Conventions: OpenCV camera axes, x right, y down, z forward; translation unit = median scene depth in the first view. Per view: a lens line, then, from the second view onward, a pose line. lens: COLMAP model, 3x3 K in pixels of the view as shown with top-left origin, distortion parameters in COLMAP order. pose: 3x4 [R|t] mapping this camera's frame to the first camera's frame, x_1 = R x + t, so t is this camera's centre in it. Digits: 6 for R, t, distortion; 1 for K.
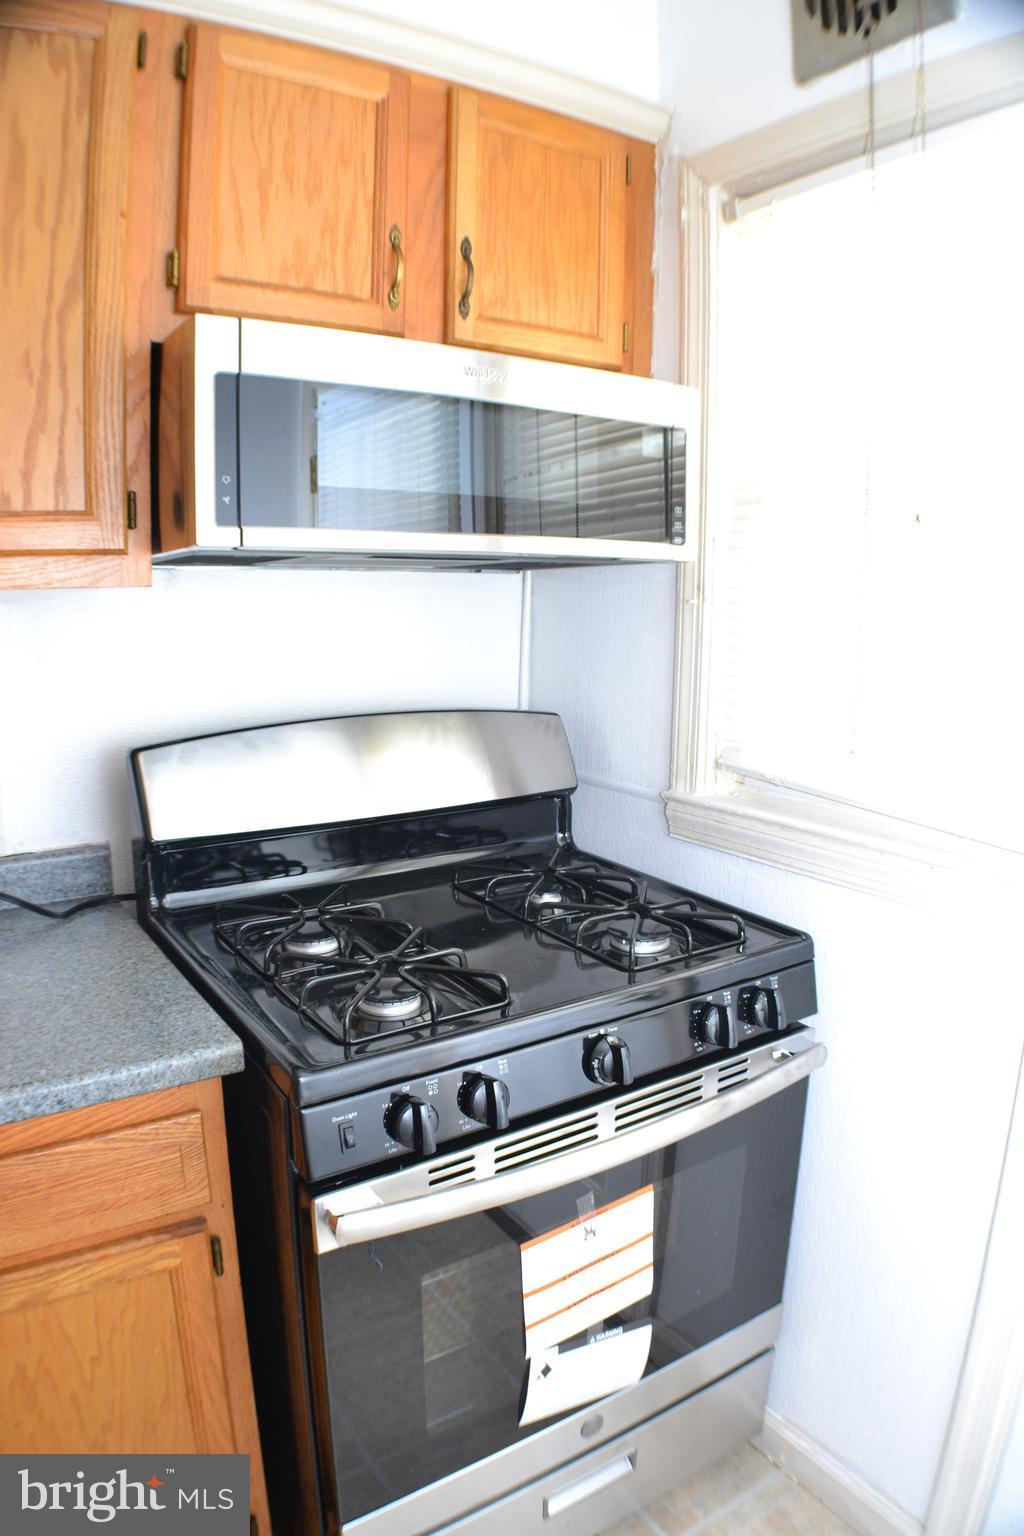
lens RADIAL K [[1055.4, 0, 512.0], [0, 1055.4, 768.0], [0, 0, 1]] dist [-0.148766, 0.026155]
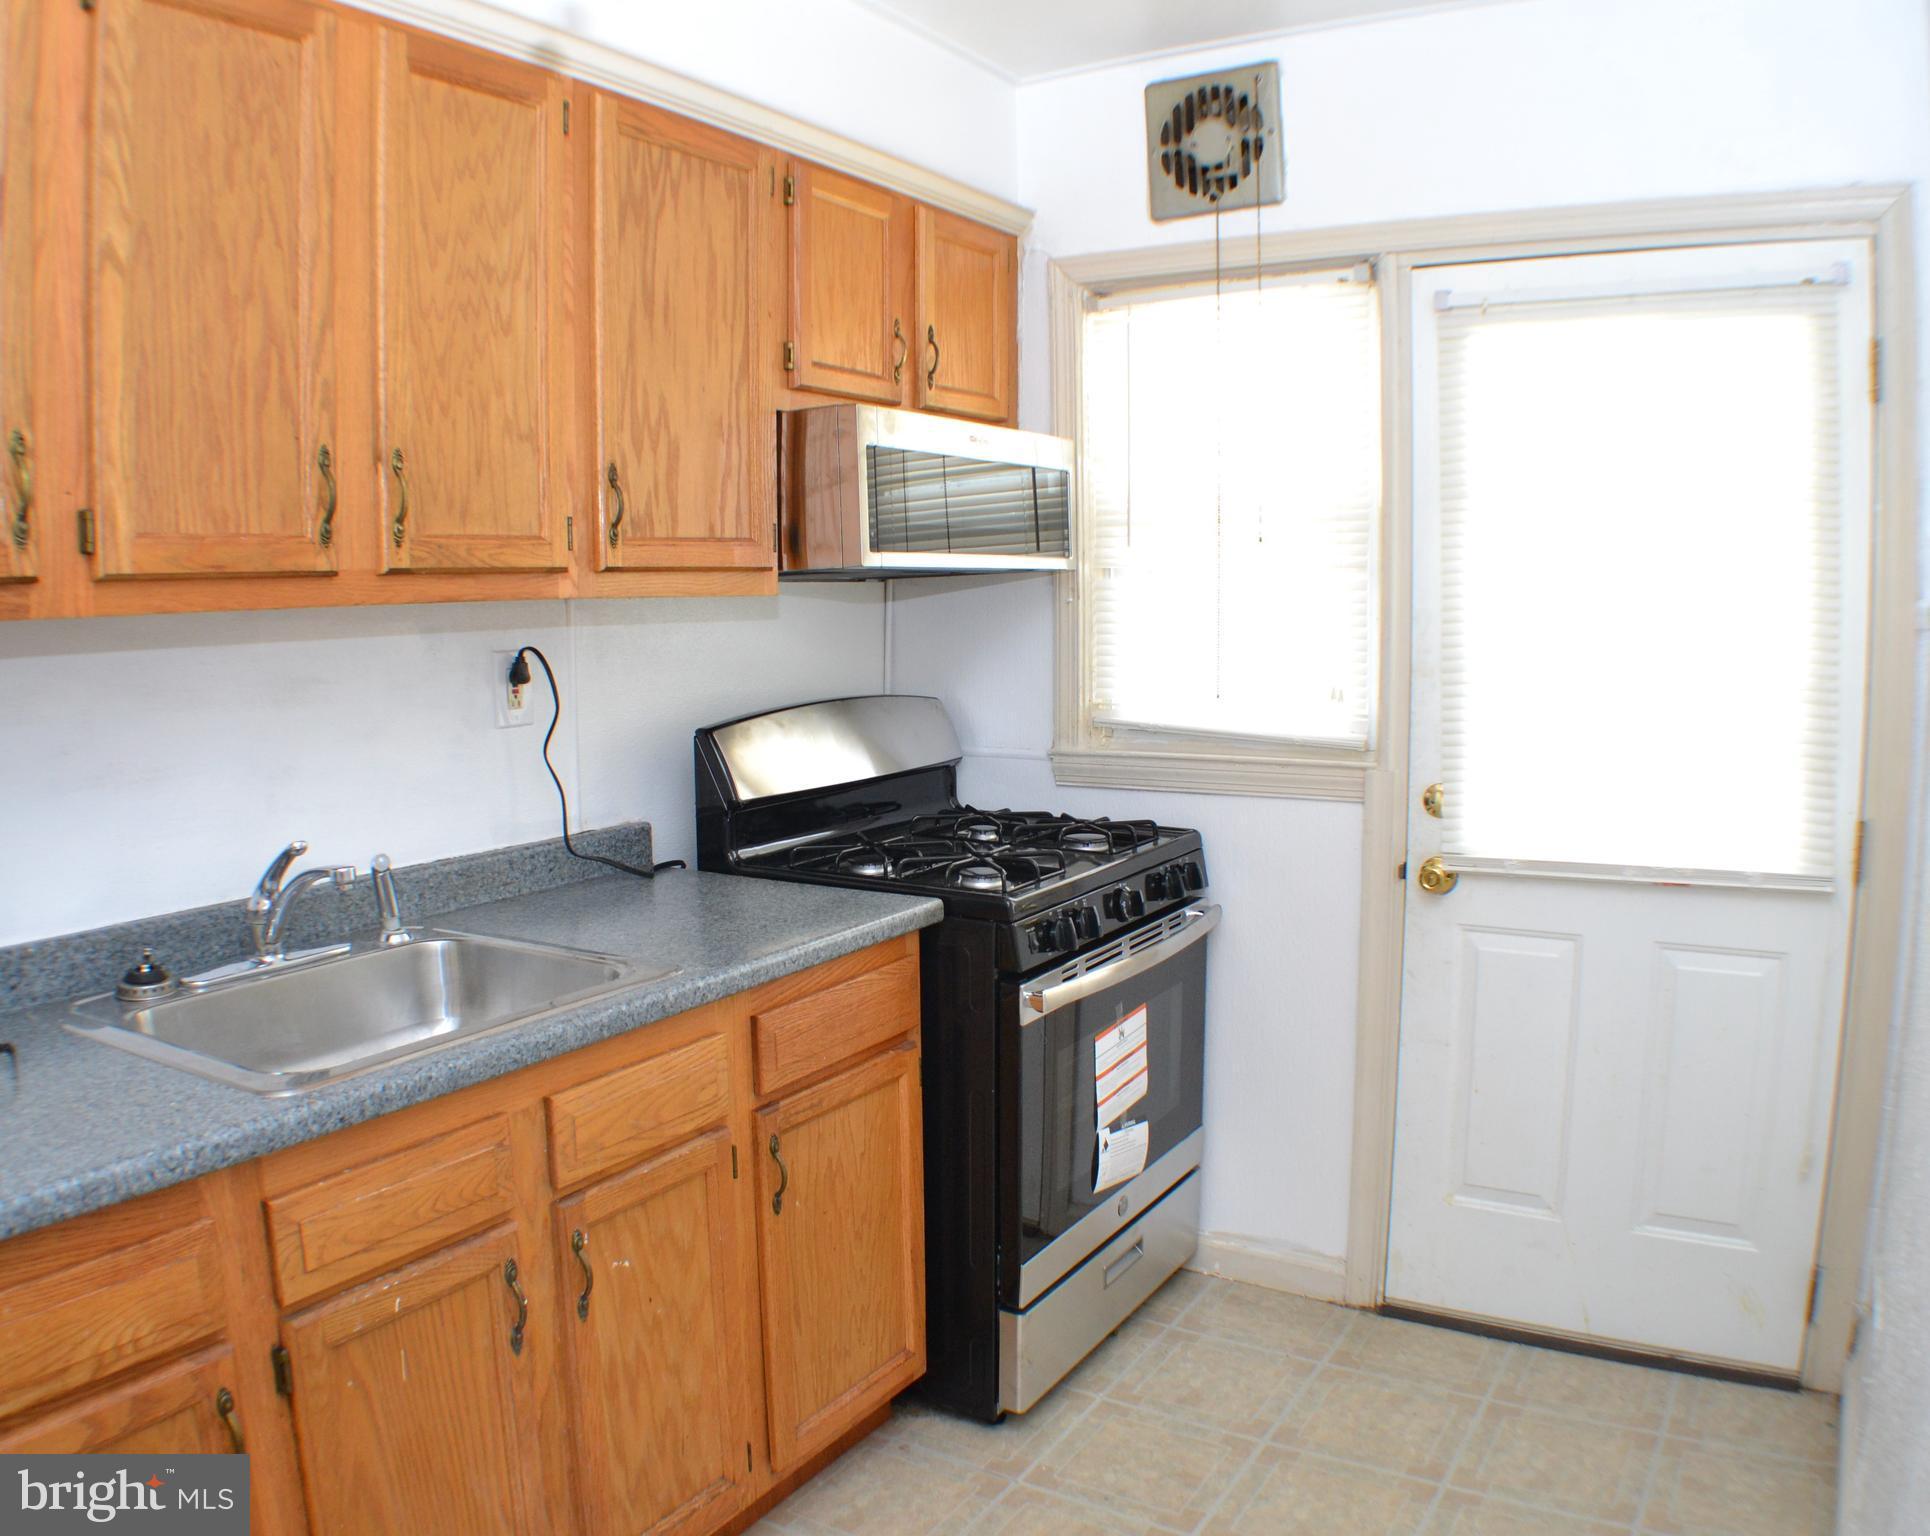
lens RADIAL K [[1592.9, 0, 965.0], [0, 1592.9, 768.0], [0, 0, 1]] dist [0.001120, -0.000012]
pose [[0.903034, -0.069369, 0.423931, -0.917587], [0.095720, 0.994557, -0.041156, 0.136449], [-0.418769, 0.077745, 0.904759, -0.841176]]
